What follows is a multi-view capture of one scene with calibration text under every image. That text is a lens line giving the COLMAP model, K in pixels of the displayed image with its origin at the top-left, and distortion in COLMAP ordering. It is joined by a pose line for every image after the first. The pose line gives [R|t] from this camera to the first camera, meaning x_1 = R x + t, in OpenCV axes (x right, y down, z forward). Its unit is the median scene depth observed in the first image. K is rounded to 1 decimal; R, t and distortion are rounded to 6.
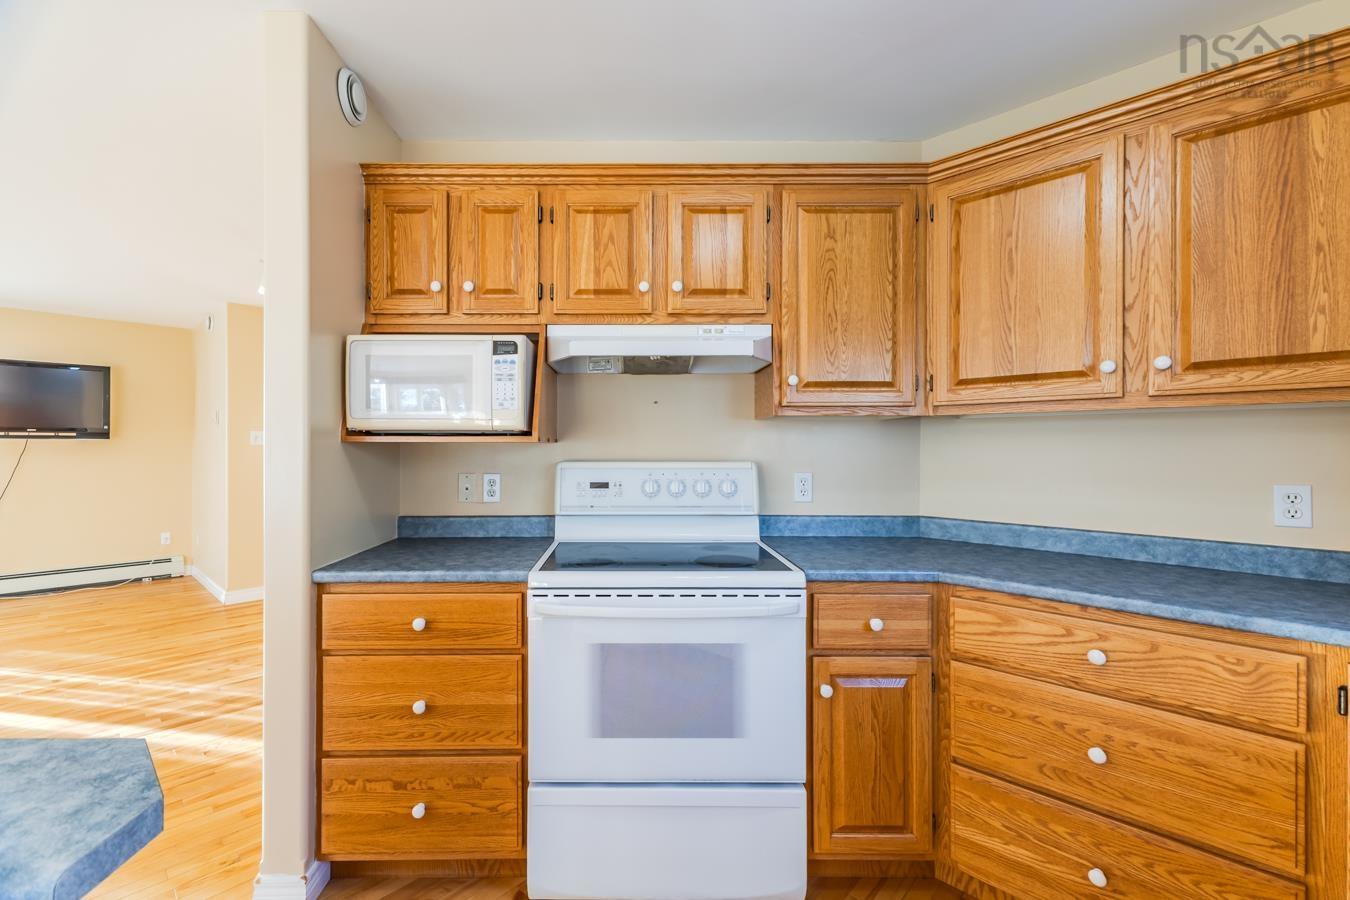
lens RADIAL K [[585.1, 0, 631.7], [0, 585.1, 446.6], [0, 0, 1]] dist [0.009761, -0.000334]
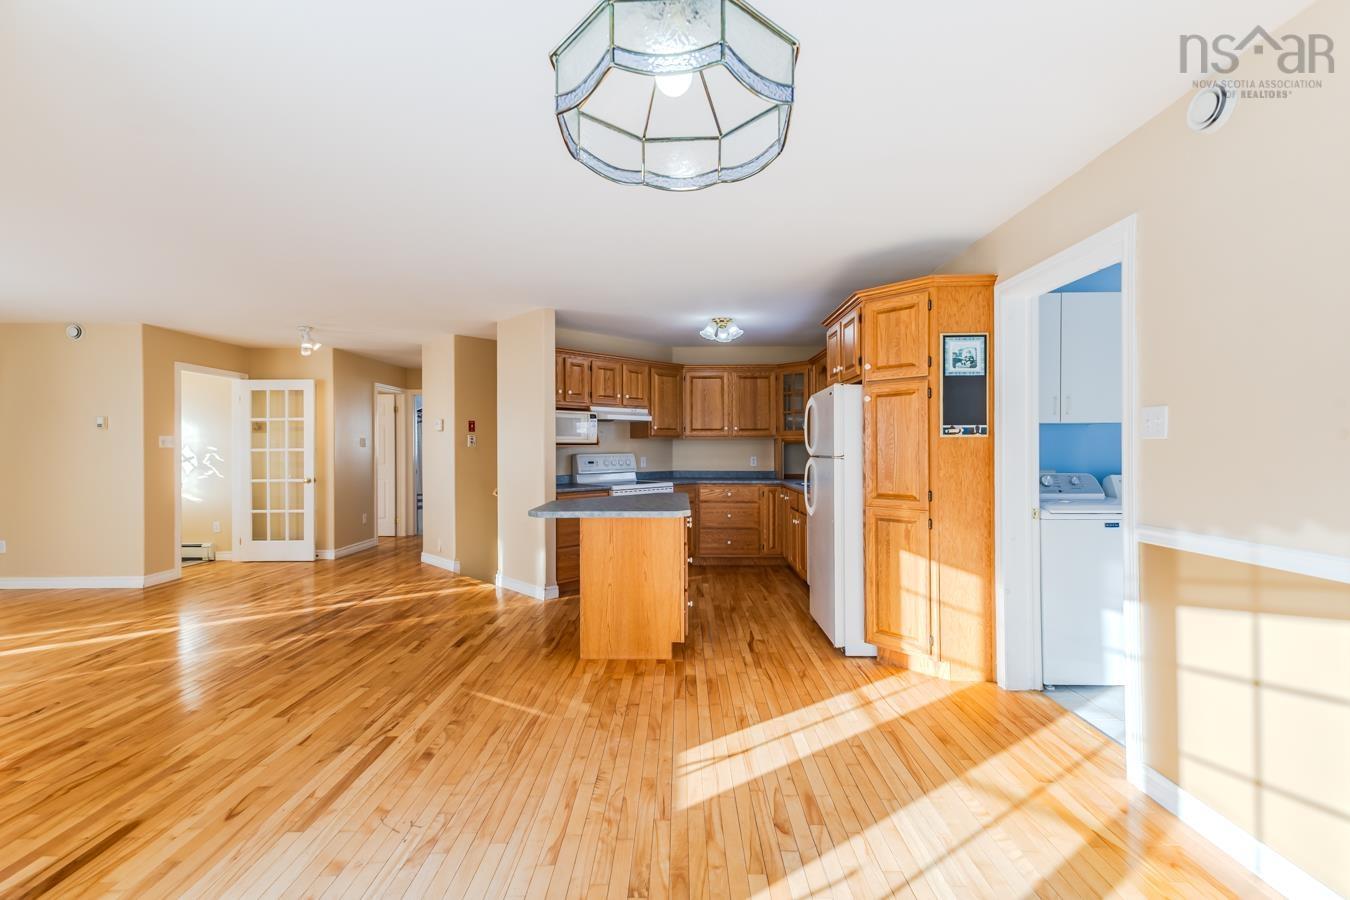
lens RADIAL K [[628.7, 0, 670.3], [0, 628.7, 446.3], [0, 0, 1]] dist [0.020825, -0.000031]
pose [[0.713812, -0.001010, 0.700337, -2.241385], [0.002338, 0.999997, -0.000941, -0.007671], [-0.700333, 0.002309, 0.713812, -1.638969]]
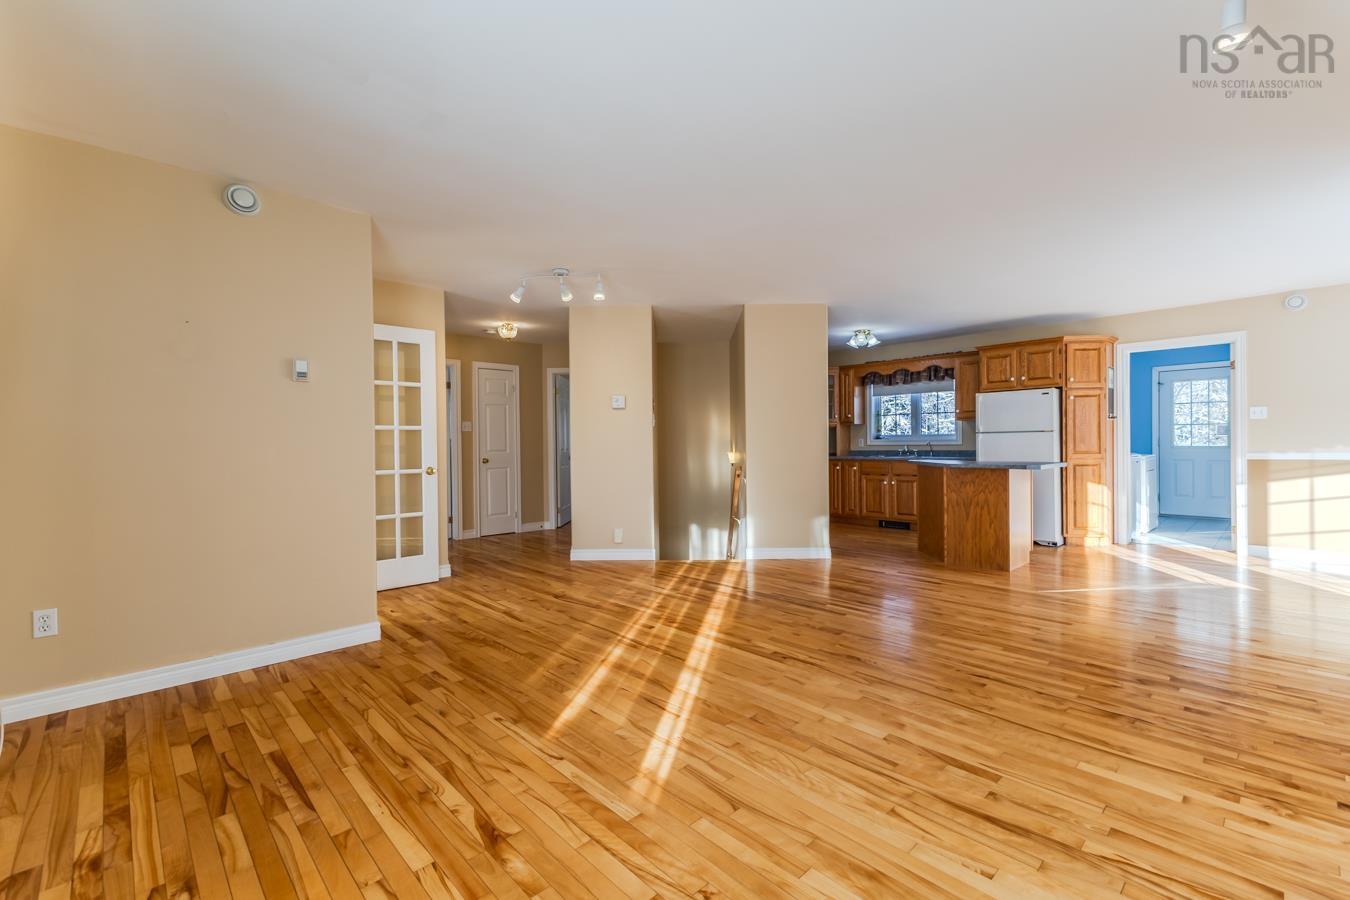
lens RADIAL K [[626.4, 0, 675.0], [0, 626.4, 450.0], [0, 0, 1]] dist [0.011470, -0.000465]
pose [[-0.014646, -0.008308, 0.999858, -3.972805], [0.007584, 0.999936, 0.008420, 0.092101], [-0.999864, 0.007706, -0.014582, 1.803778]]
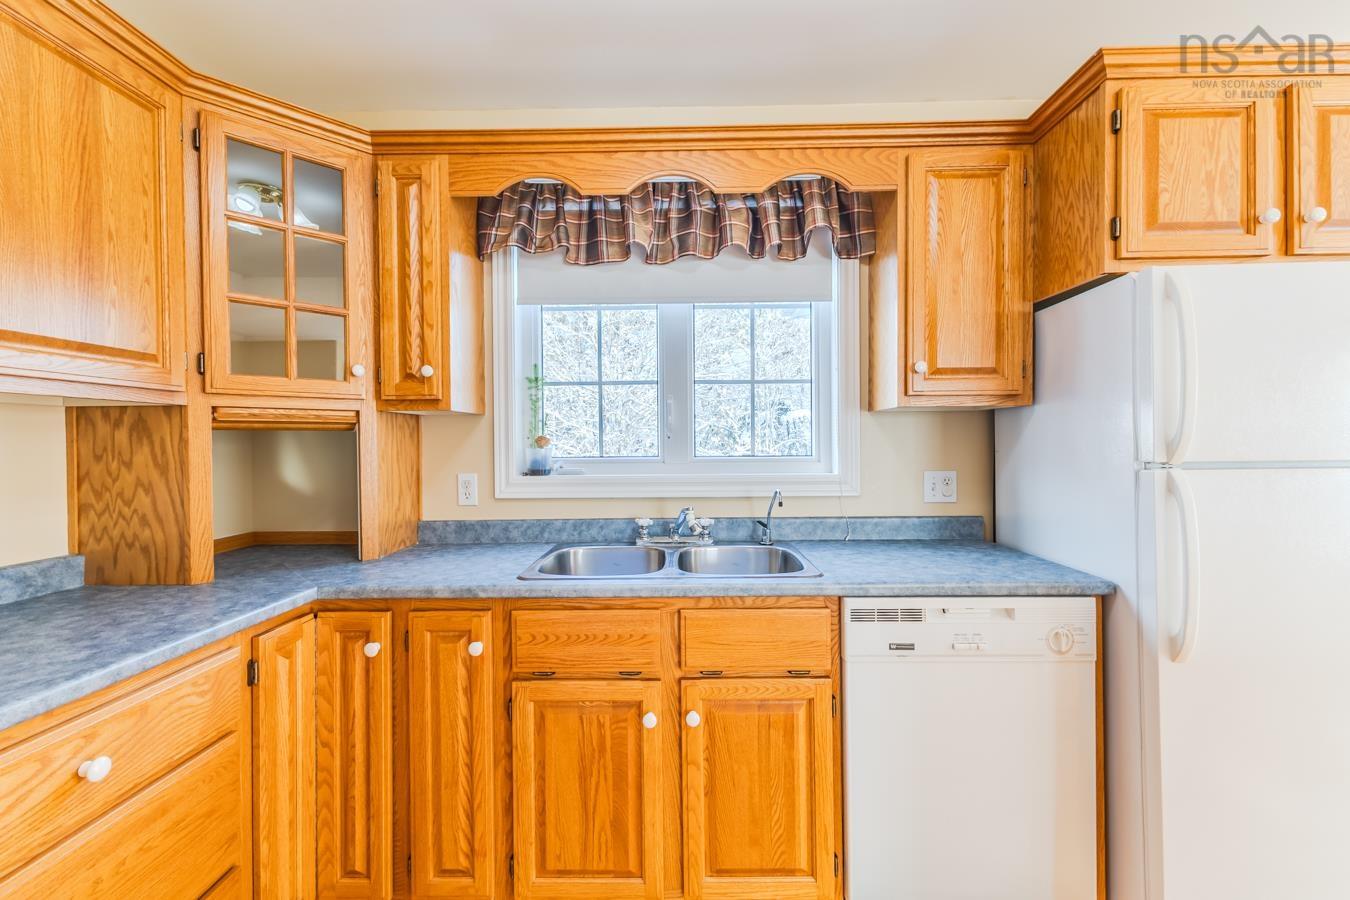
lens RADIAL K [[585.2, 0, 678.1], [0, 585.2, 445.7], [0, 0, 1]] dist [0.012133, -0.000374]
pose [[-0.704451, 0.001413, 0.709751, -0.104670], [0.006657, 0.999967, 0.004616, -0.000646], [-0.709721, 0.007976, -0.704437, 0.766346]]
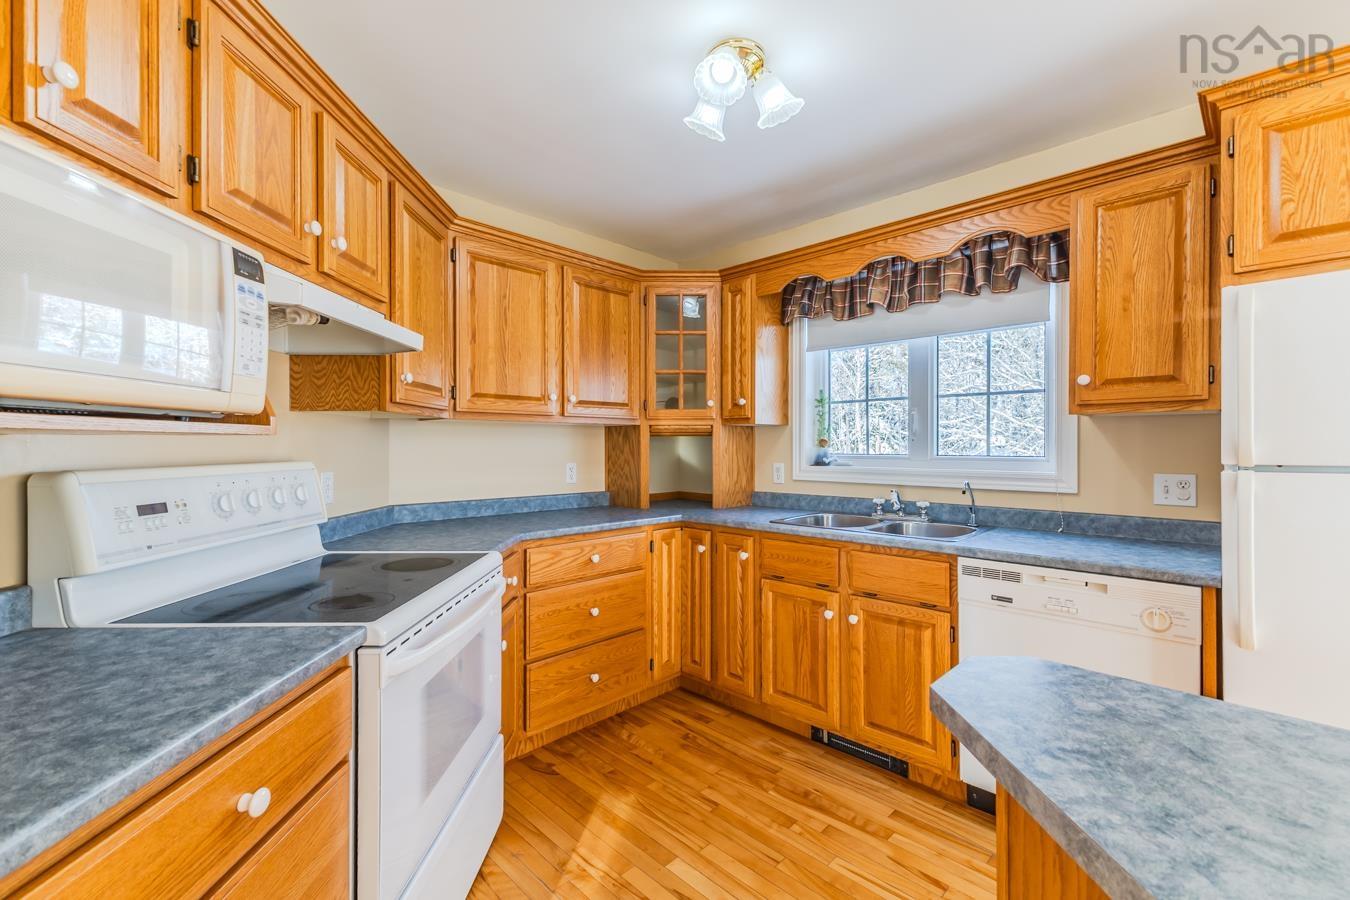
lens RADIAL K [[585.2, 0, 678.1], [0, 585.2, 445.7], [0, 0, 1]] dist [0.012133, -0.000374]
pose [[-0.023248, -0.001250, 0.999729, -0.795325], [-0.001904, 0.999997, 0.001206, 0.002017], [-0.999728, -0.001876, -0.023250, 0.599550]]
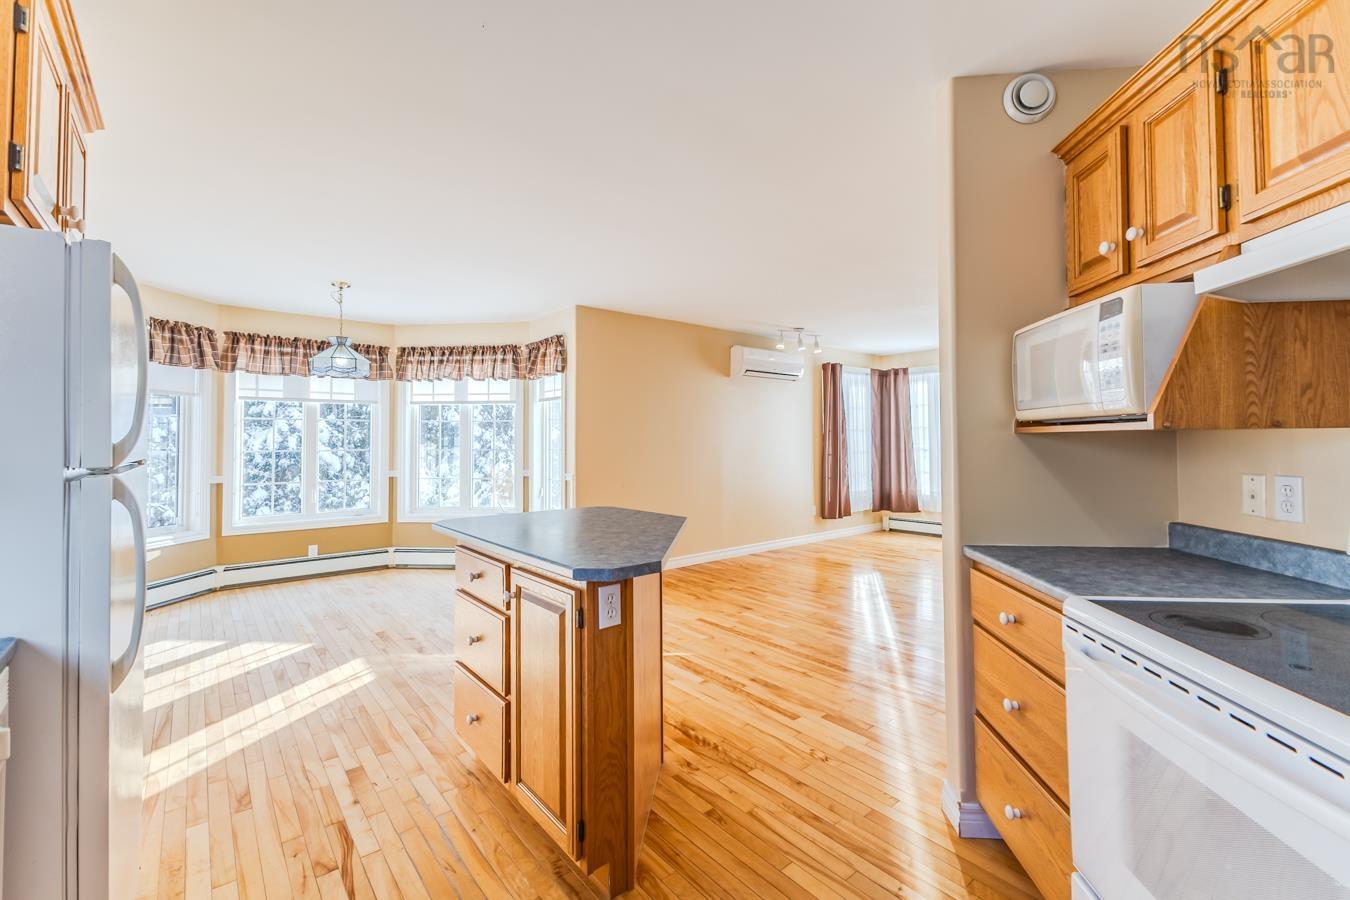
lens RADIAL K [[569.1, 0, 674.1], [0, 569.1, 426.2], [0, 0, 1]] dist [0.012258, 0.000020]
pose [[-0.083755, -0.025826, -0.996152, 0.587315], [0.006862, 0.999625, -0.026493, 0.003073], [0.996463, -0.009055, -0.083547, 0.484847]]
